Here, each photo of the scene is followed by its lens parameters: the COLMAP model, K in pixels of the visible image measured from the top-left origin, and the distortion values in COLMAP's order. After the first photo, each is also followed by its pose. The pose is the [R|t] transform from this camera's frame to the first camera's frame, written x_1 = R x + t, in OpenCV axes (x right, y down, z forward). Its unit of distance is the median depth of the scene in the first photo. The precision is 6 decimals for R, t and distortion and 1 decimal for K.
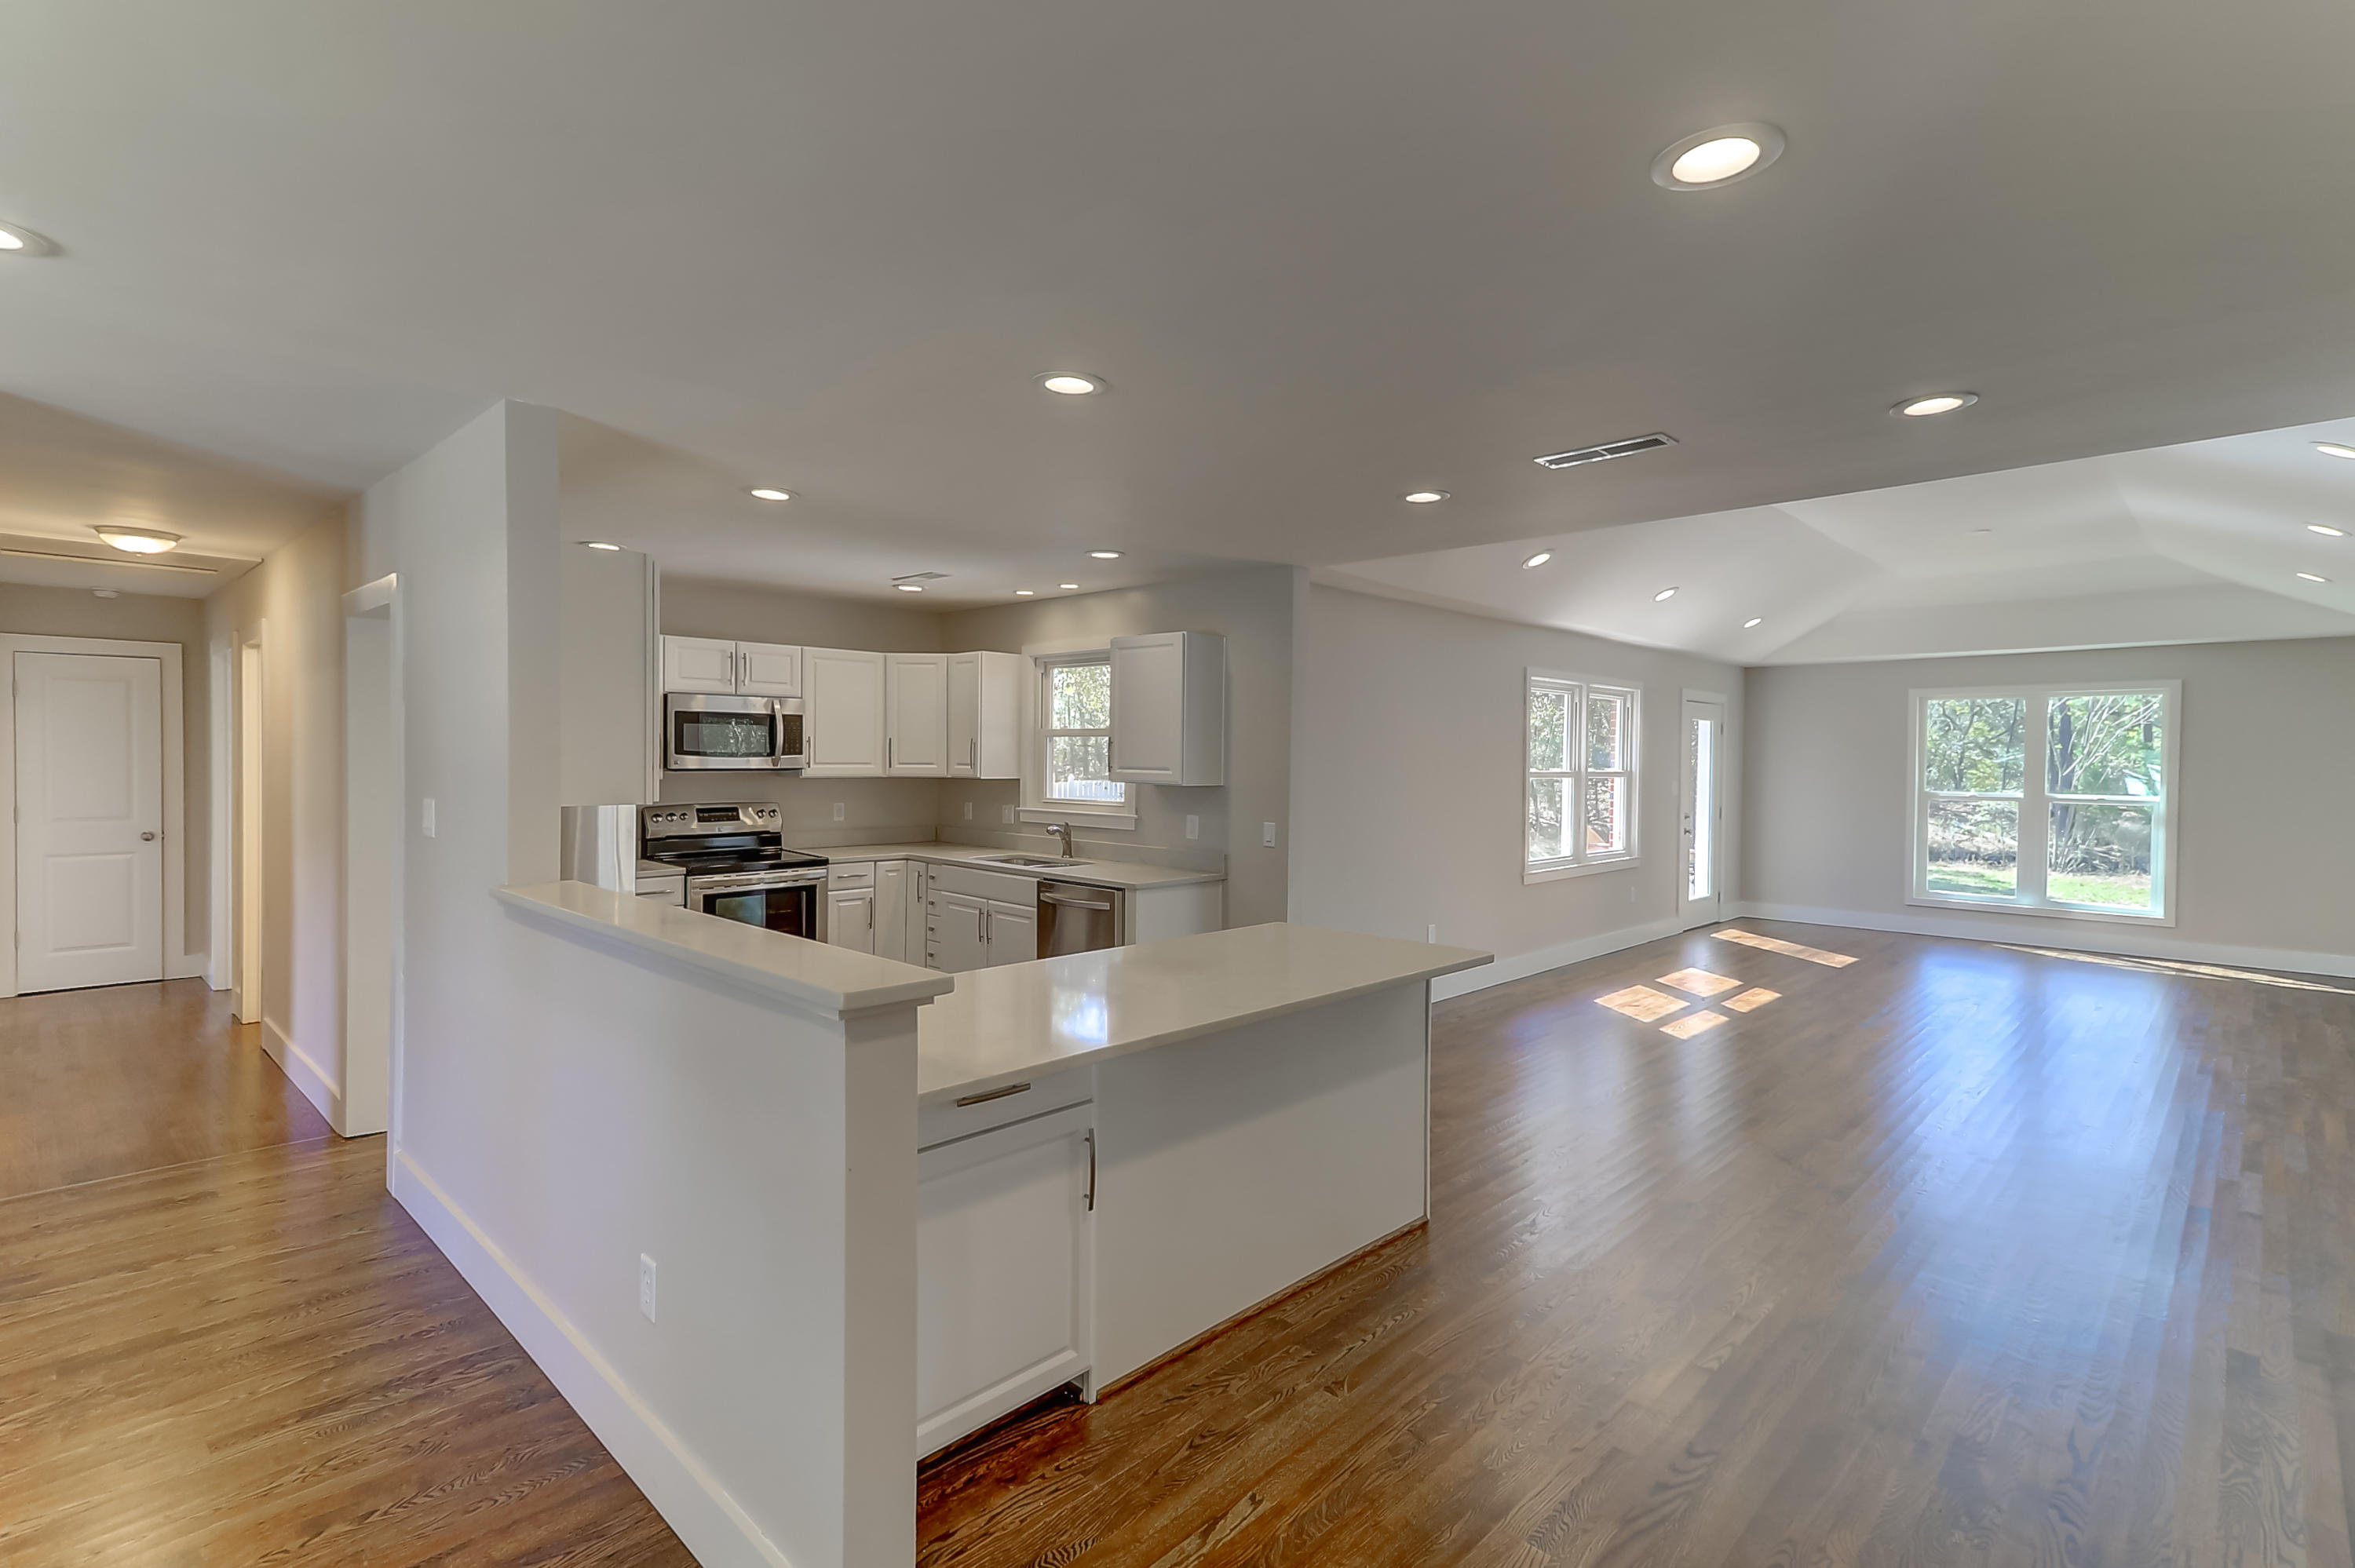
lens RADIAL K [[1104.0, 0, 1181.4], [0, 1104.0, 774.9], [0, 0, 1]] dist [0.032459, 0.003032]
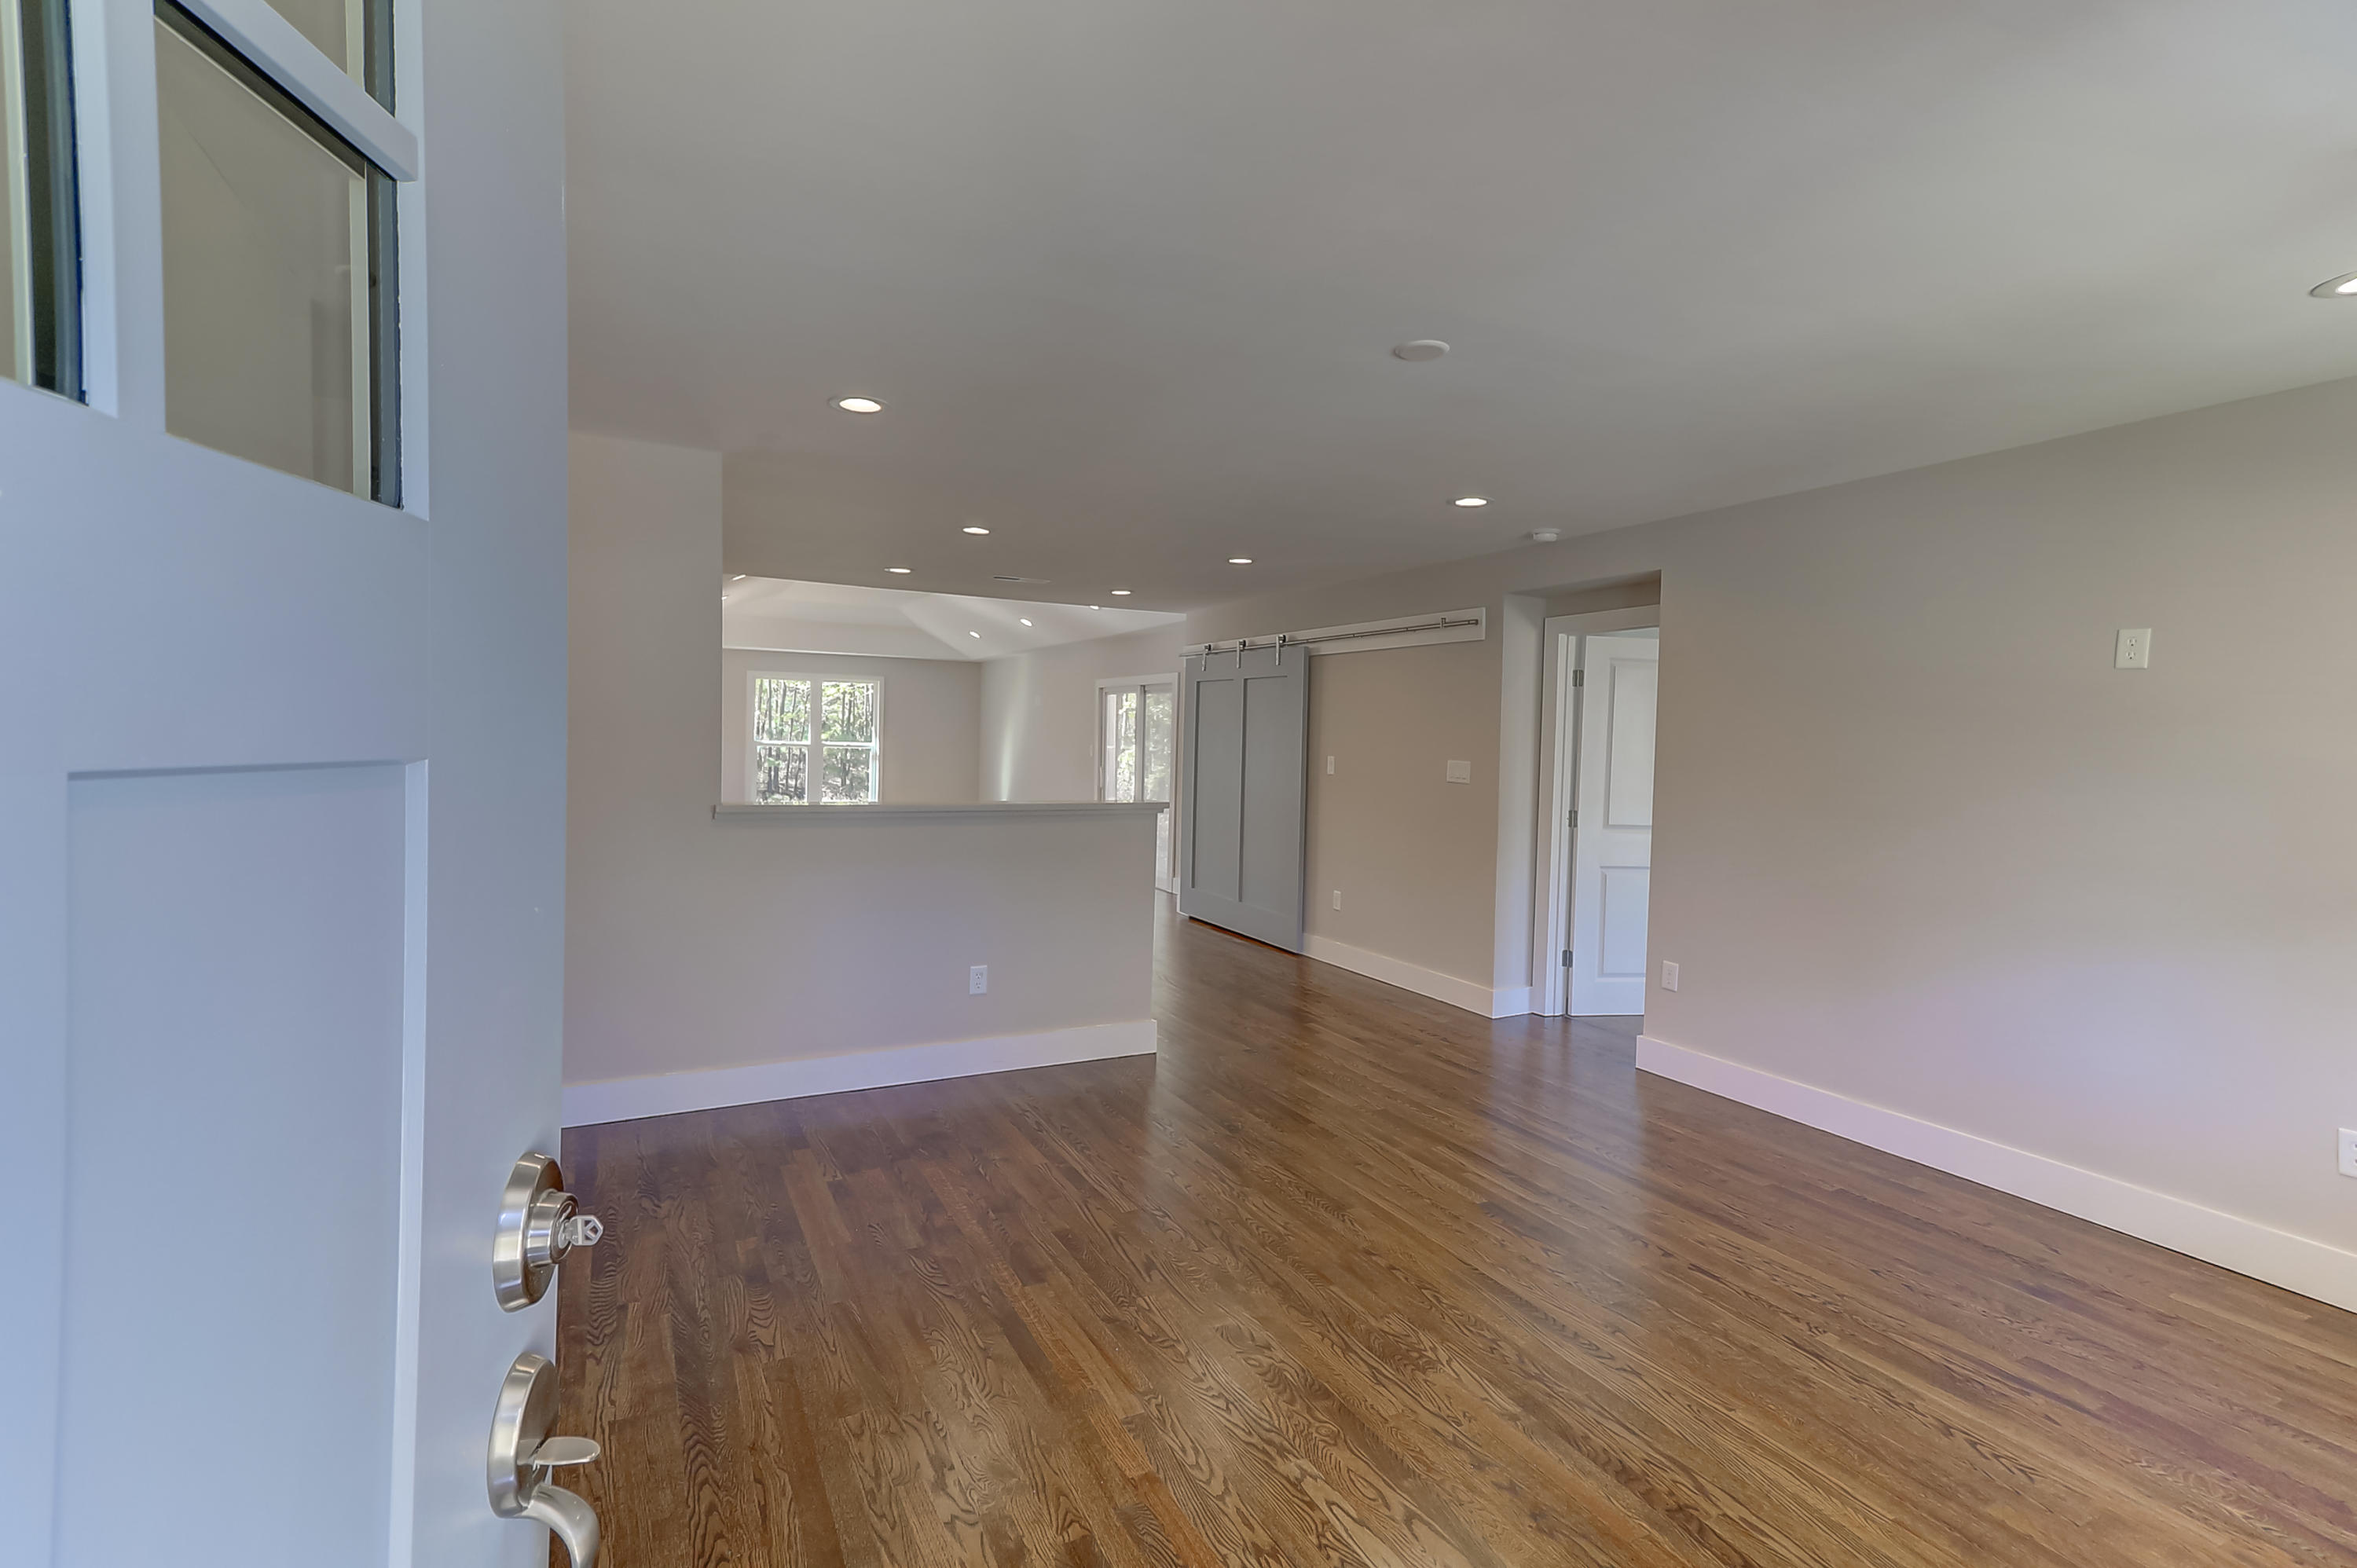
lens RADIAL K [[1105.1, 0, 1203.5], [0, 1105.1, 772.9], [0, 0, 1]] dist [0.032459, 0.003032]
pose [[0.307389, -0.032807, 0.951018, -0.784379], [-0.002976, 0.999367, 0.035436, 0.004789], [-0.951579, -0.013723, 0.307097, 0.011514]]
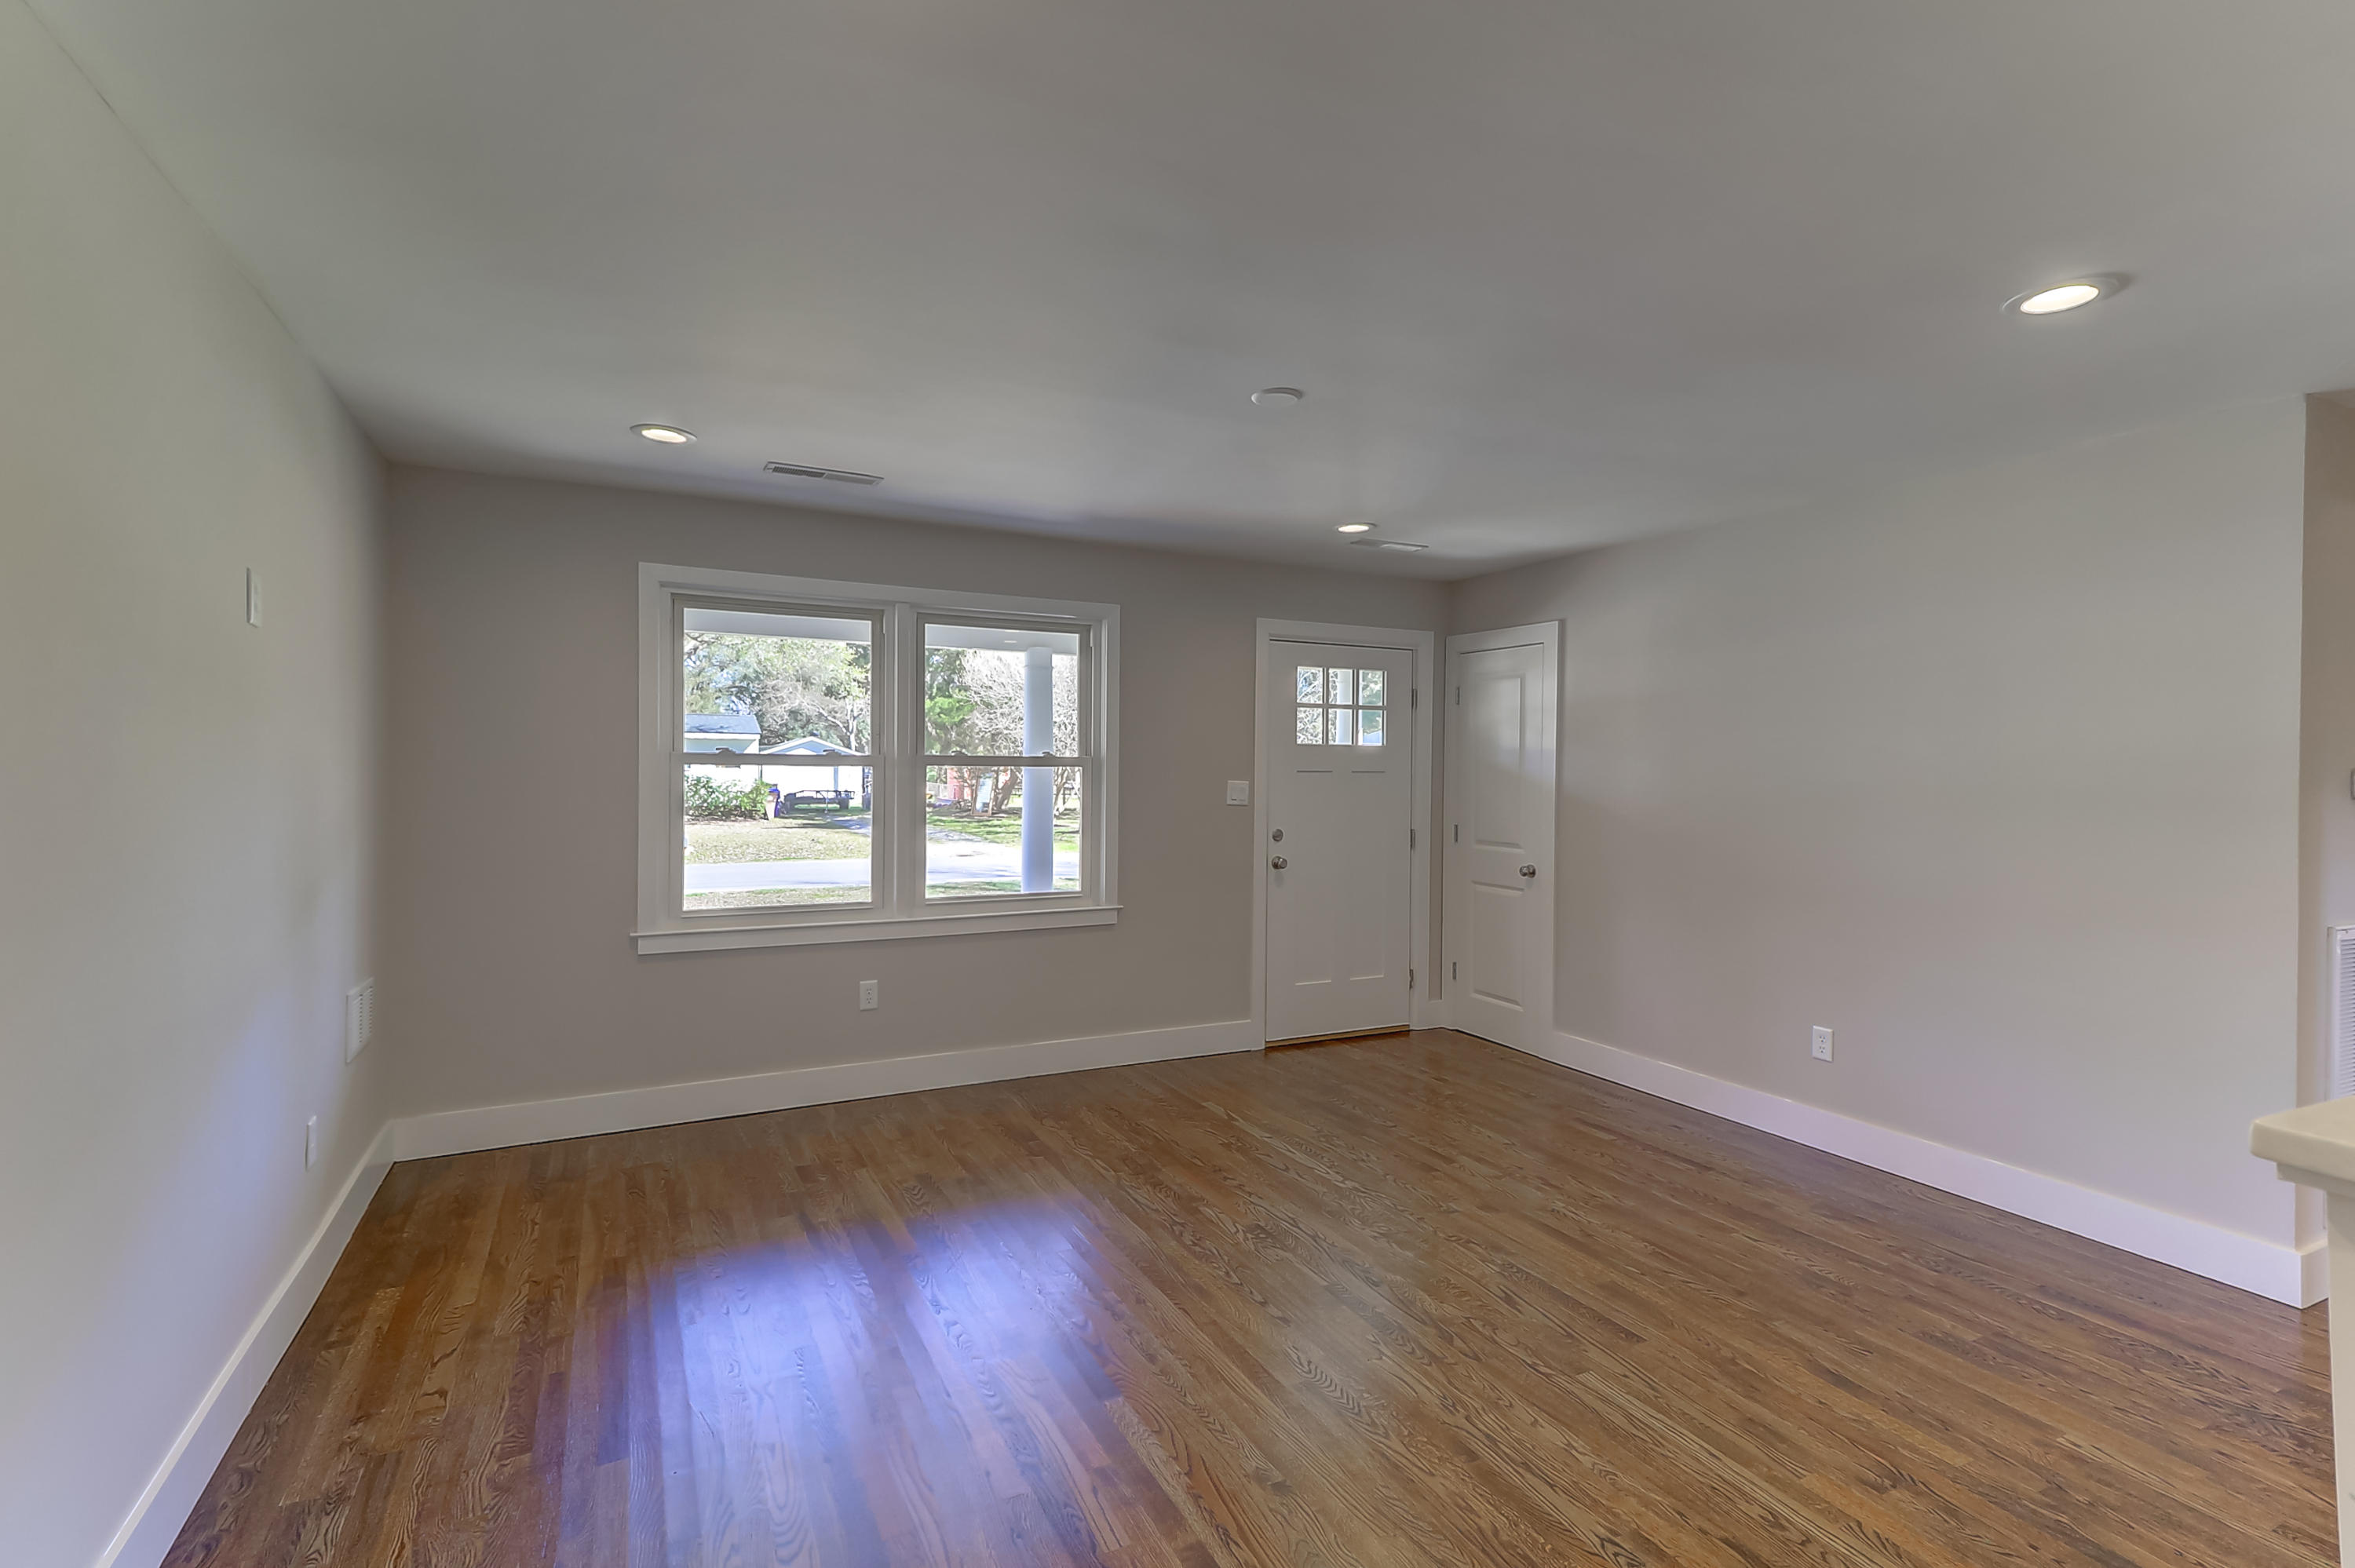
lens RADIAL K [[1104.0, 0, 1186.2], [0, 1104.0, 773.8], [0, 0, 1]] dist [0.032459, 0.003032]
pose [[-0.323270, -0.006625, -0.946284, 0.112095], [-0.032726, 0.999456, 0.004182, 0.011086], [0.945741, 0.032320, -0.323311, 0.185754]]
